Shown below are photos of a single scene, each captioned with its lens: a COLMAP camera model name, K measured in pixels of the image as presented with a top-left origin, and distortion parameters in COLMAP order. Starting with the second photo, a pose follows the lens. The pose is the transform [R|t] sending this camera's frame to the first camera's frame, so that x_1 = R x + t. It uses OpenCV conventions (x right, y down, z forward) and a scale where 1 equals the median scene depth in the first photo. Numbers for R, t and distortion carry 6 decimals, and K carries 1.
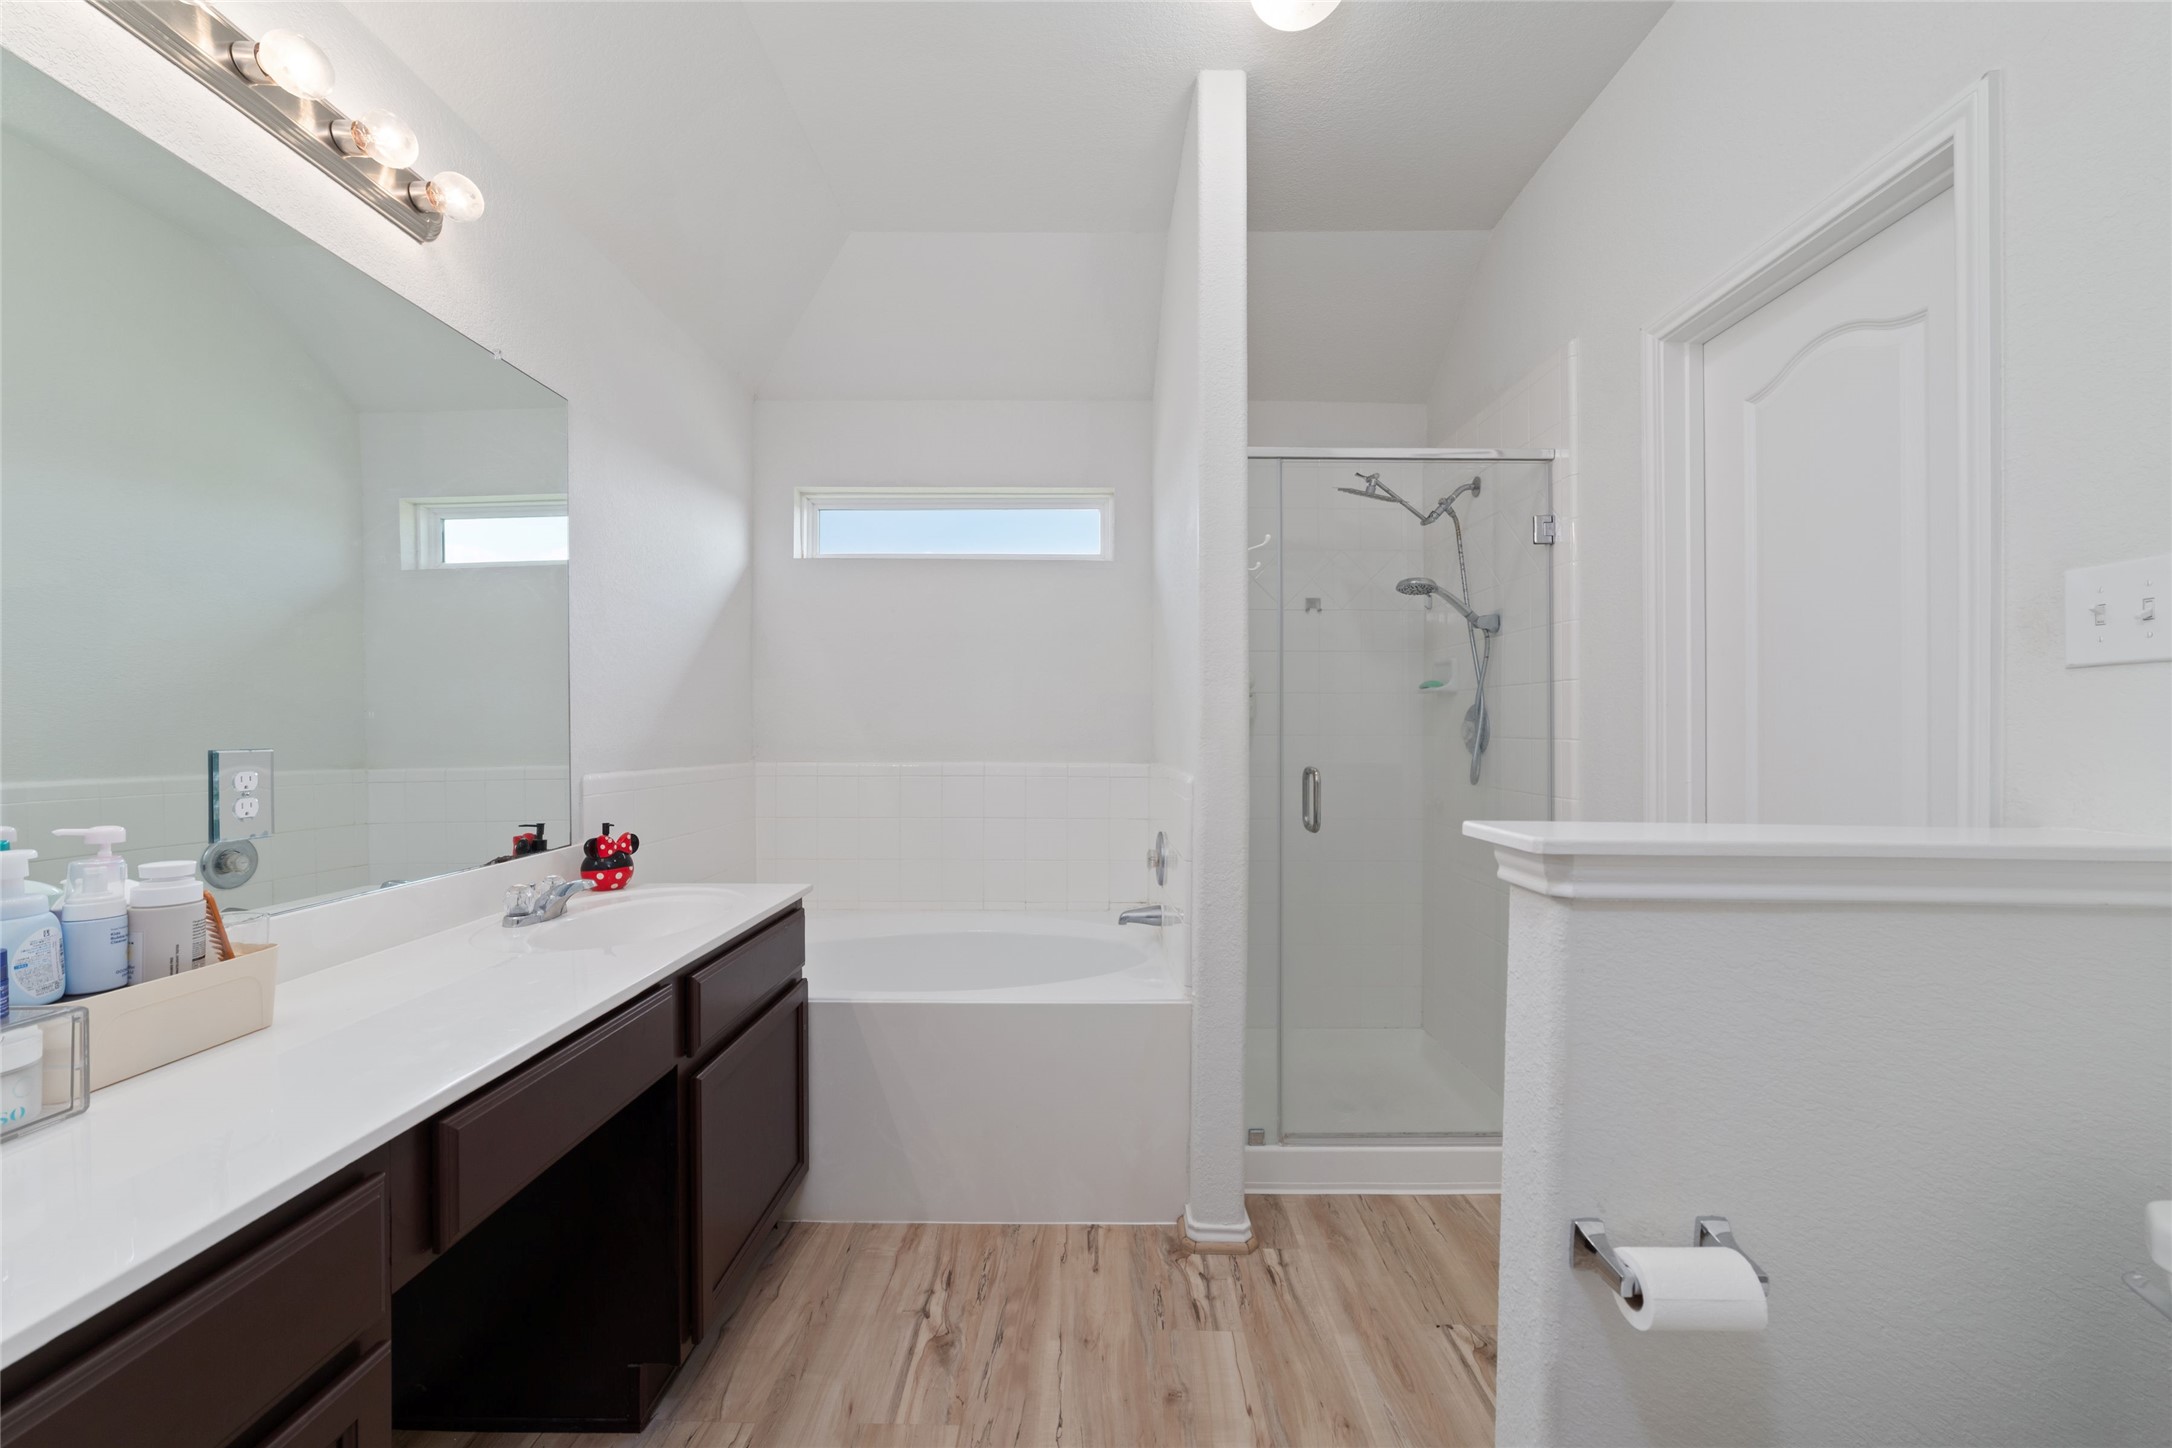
lens RADIAL K [[833.1, 0, 1079.0], [0, 833.1, 718.3], [0, 0, 1]] dist [-0.023351, 0.007400]
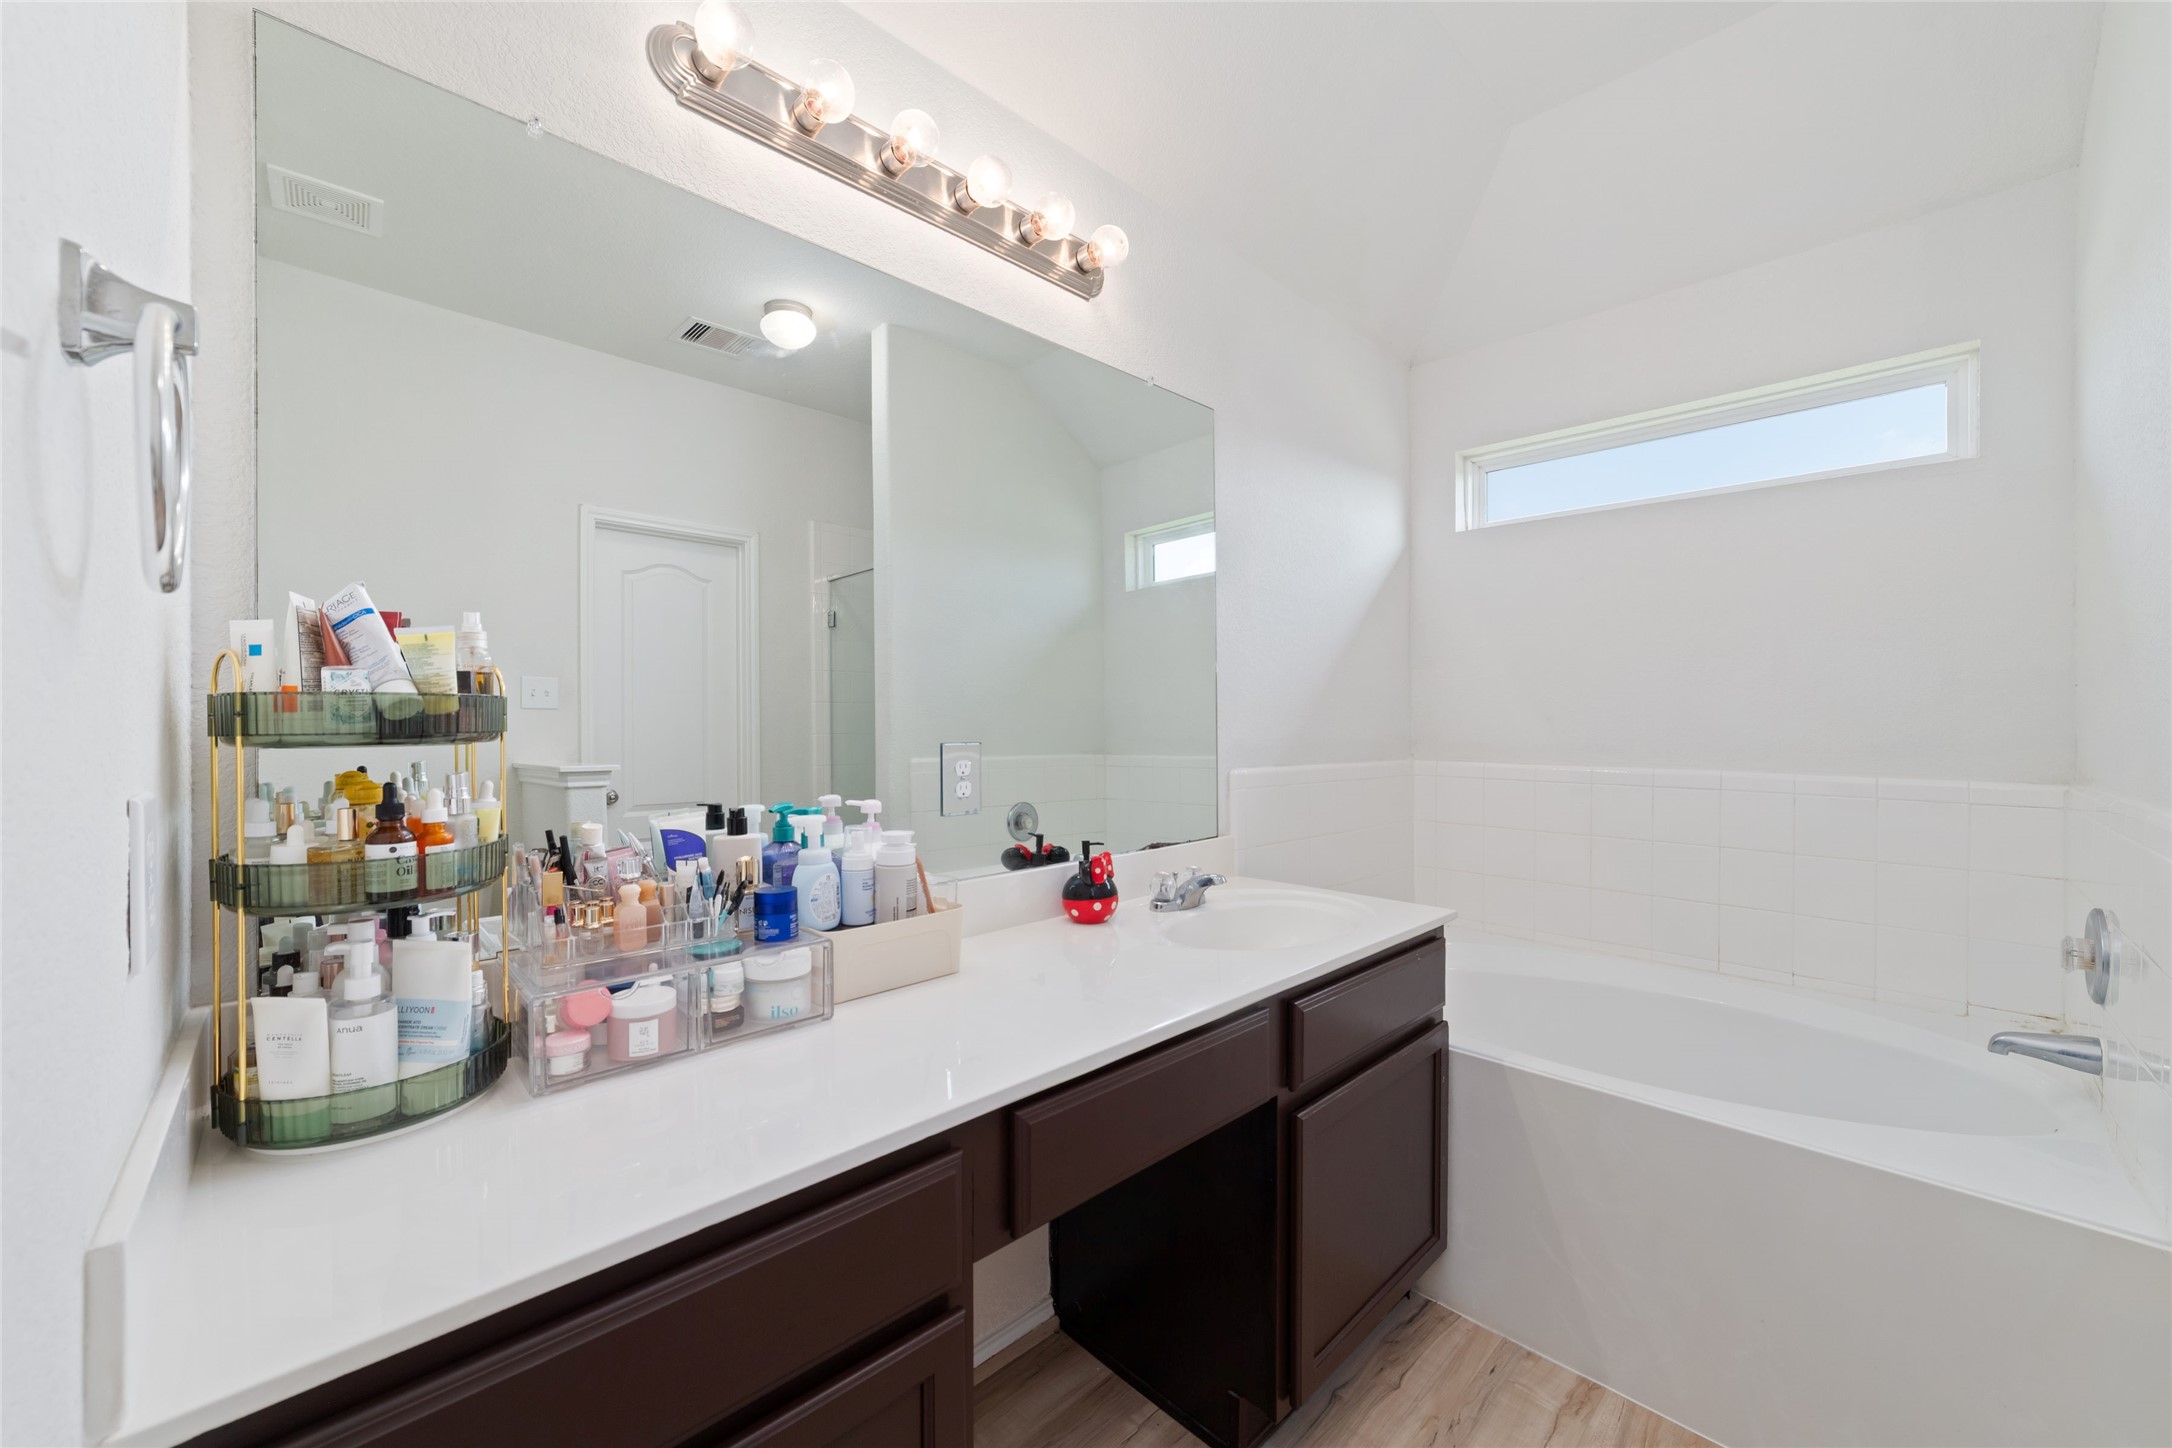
lens RADIAL K [[833.1, 0, 1079.0], [0, 833.1, 718.3], [0, 0, 1]] dist [-0.023351, 0.007400]
pose [[0.701820, -0.000444, -0.712355, 0.010777], [0.007939, 0.999943, 0.007198, -0.005414], [0.712310, -0.010707, 0.701783, 0.171035]]
